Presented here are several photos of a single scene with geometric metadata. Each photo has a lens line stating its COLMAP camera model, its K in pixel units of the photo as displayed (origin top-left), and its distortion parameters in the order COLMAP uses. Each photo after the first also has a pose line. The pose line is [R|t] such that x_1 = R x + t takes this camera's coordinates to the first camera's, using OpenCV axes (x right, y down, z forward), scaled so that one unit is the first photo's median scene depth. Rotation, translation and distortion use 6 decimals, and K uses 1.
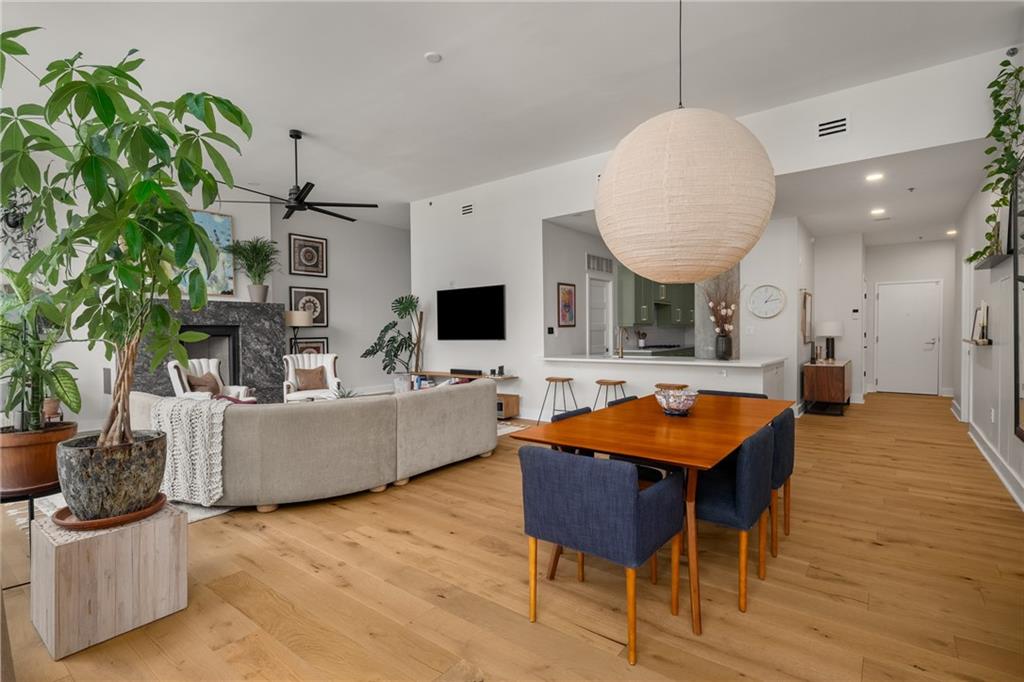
lens RADIAL K [[484.9, 0, 513.7], [0, 484.9, 338.9], [0, 0, 1]] dist [0.006124, -0.000041]
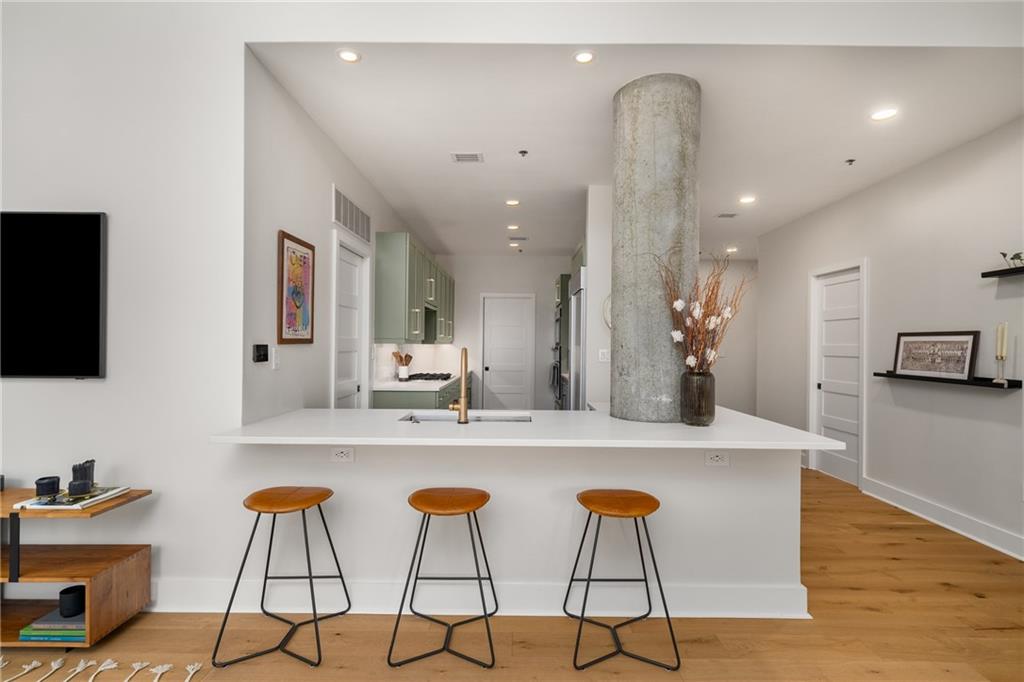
lens RADIAL K [[503.3, 0, 511.9], [0, 503.3, 344.0], [0, 0, 1]] dist [0.002279, -0.000206]
pose [[0.791837, 0.021599, 0.610350, -0.007639], [-0.010556, 0.999709, -0.021683, -0.017469], [-0.610641, 0.010727, 0.791835, 0.570210]]
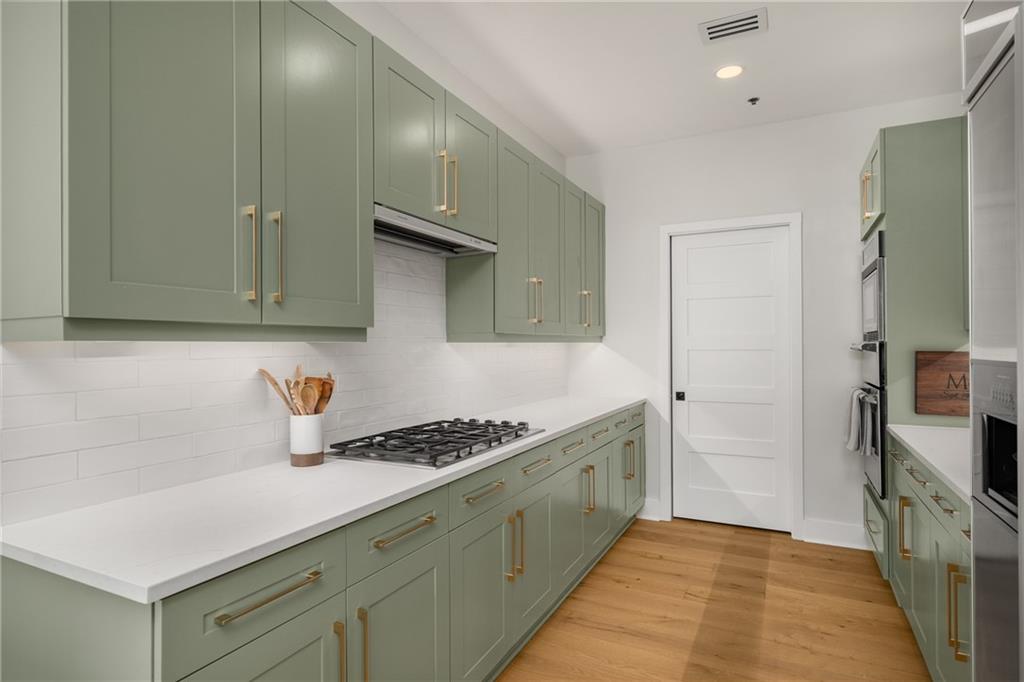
lens RADIAL K [[554.4, 0, 508.5], [0, 554.4, 340.0], [0, 0, 1]] dist [0.003229, -0.006291]
pose [[0.981810, 0.008108, 0.189692, 0.391956], [-0.004158, 0.999766, -0.021214, -0.029620], [-0.189819, 0.020039, 0.981615, 1.020173]]
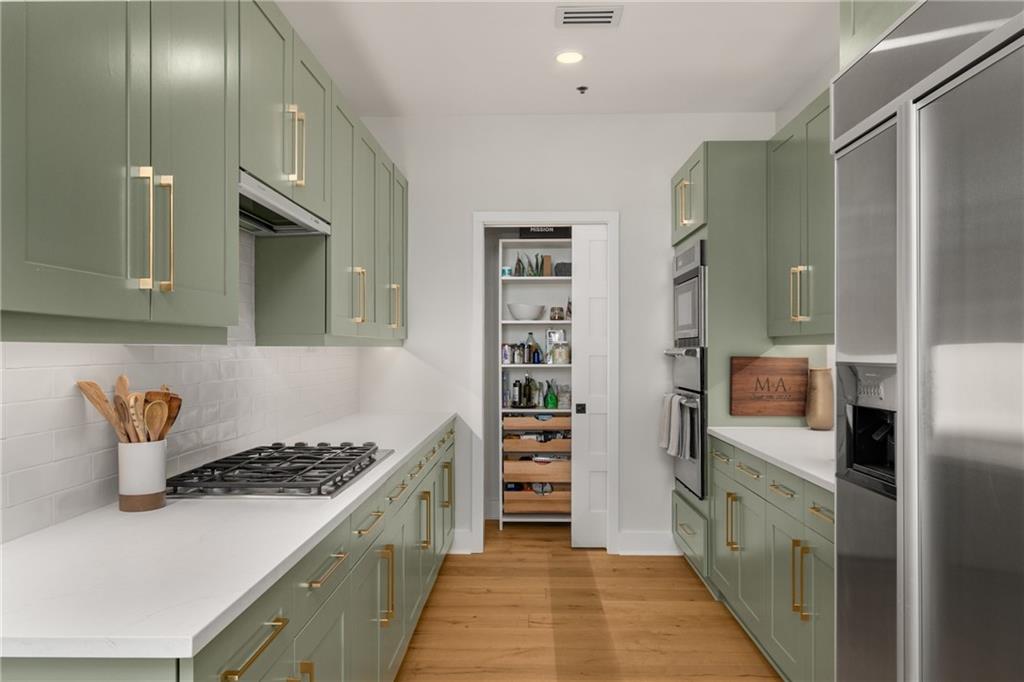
lens RADIAL K [[724.3, 0, 511.3], [0, 724.3, 346.1], [0, 0, 1]] dist [-0.003377, 0.000469]
pose [[0.803948, 0.012127, 0.594575, 0.295448], [-0.000628, 0.999809, -0.019544, -0.028254], [-0.594699, 0.015339, 0.803802, 1.012815]]
